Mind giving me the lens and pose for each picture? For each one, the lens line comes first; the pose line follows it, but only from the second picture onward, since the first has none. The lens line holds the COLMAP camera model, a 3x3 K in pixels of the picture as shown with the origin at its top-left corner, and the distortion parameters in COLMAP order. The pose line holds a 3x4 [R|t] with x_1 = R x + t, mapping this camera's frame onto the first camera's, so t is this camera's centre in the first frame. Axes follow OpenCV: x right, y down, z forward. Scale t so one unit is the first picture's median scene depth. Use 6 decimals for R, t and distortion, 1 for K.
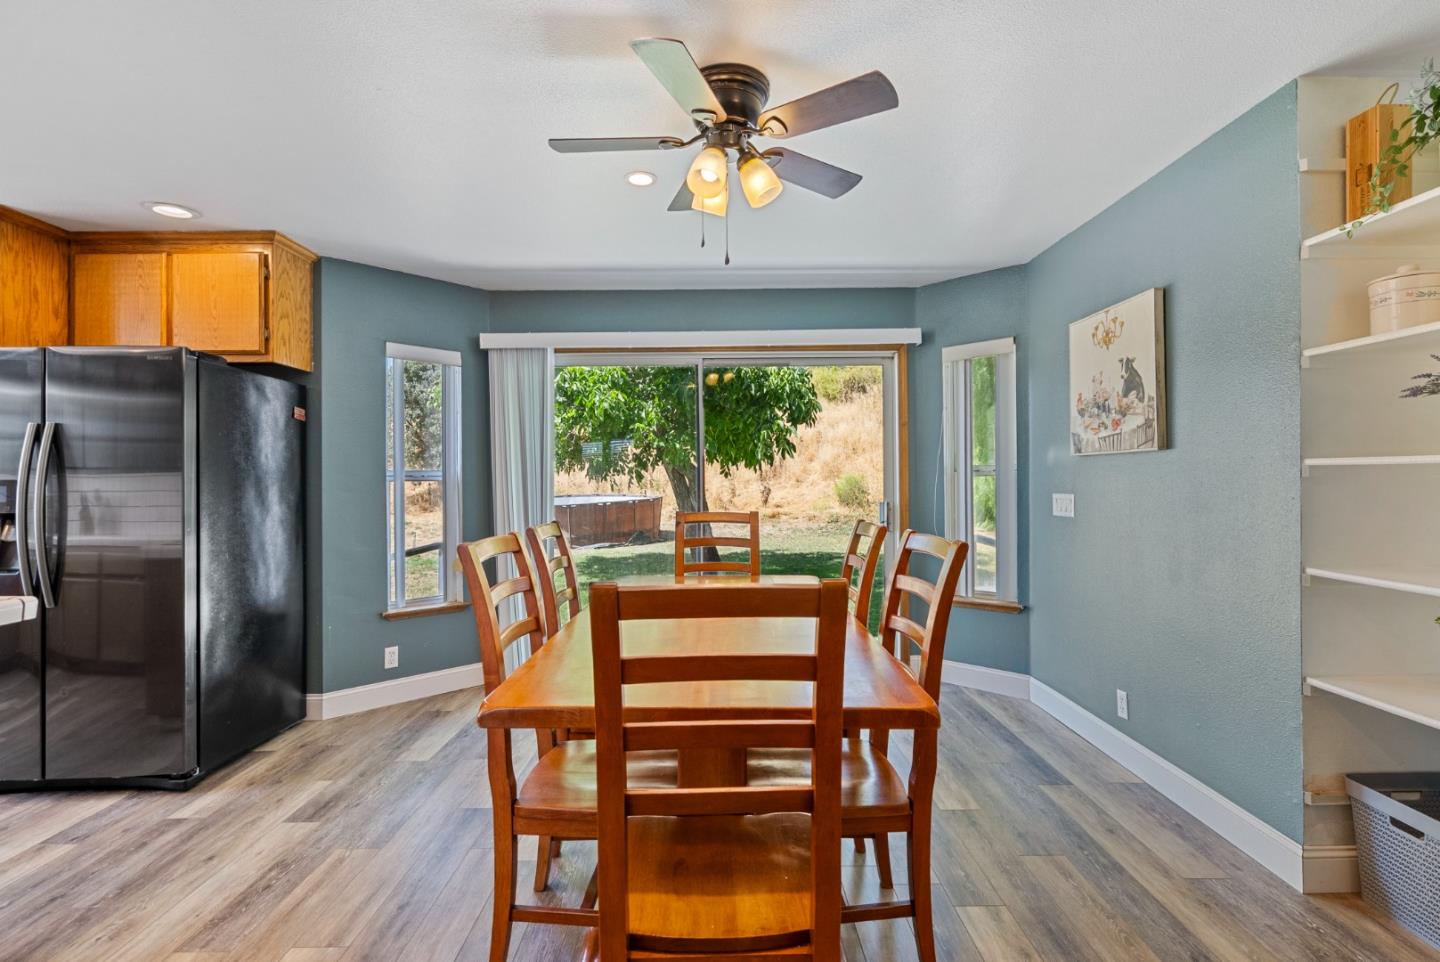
lens RADIAL K [[692.7, 0, 720.0], [0, 692.7, 481.0], [0, 0, 1]] dist [0.002111, 0.000052]
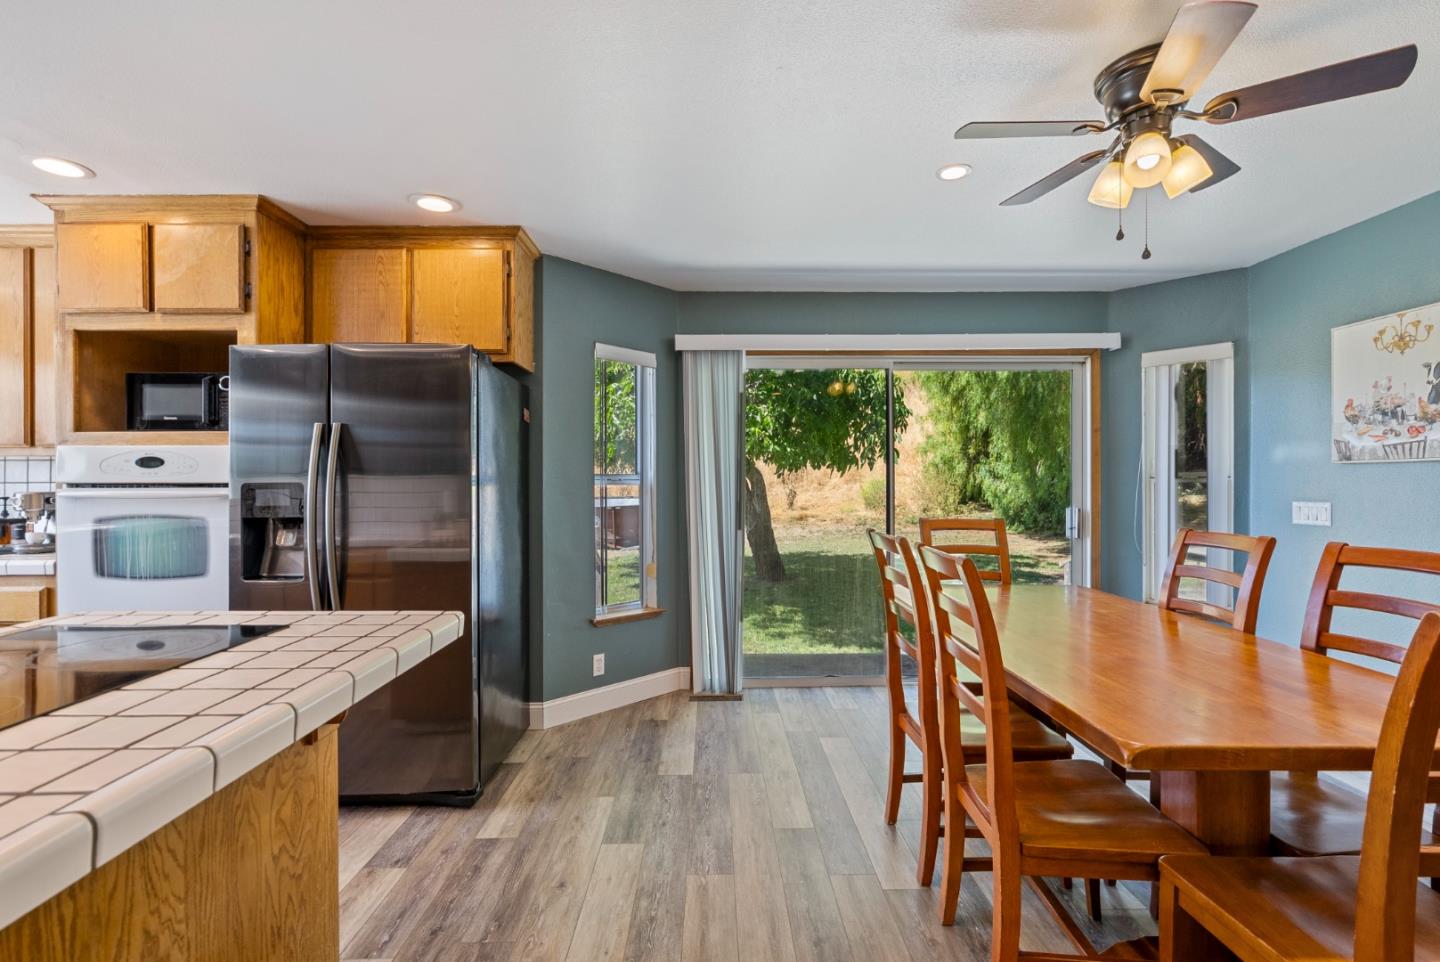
lens RADIAL K [[670.1, 0, 721.4], [0, 670.1, 486.2], [0, 0, 1]] dist [-0.000710, 0.000889]
pose [[0.999967, 0.005557, 0.005974, -0.363065], [-0.005580, 0.999977, 0.003809, -0.002938], [-0.005953, -0.003842, 0.999975, 0.060725]]
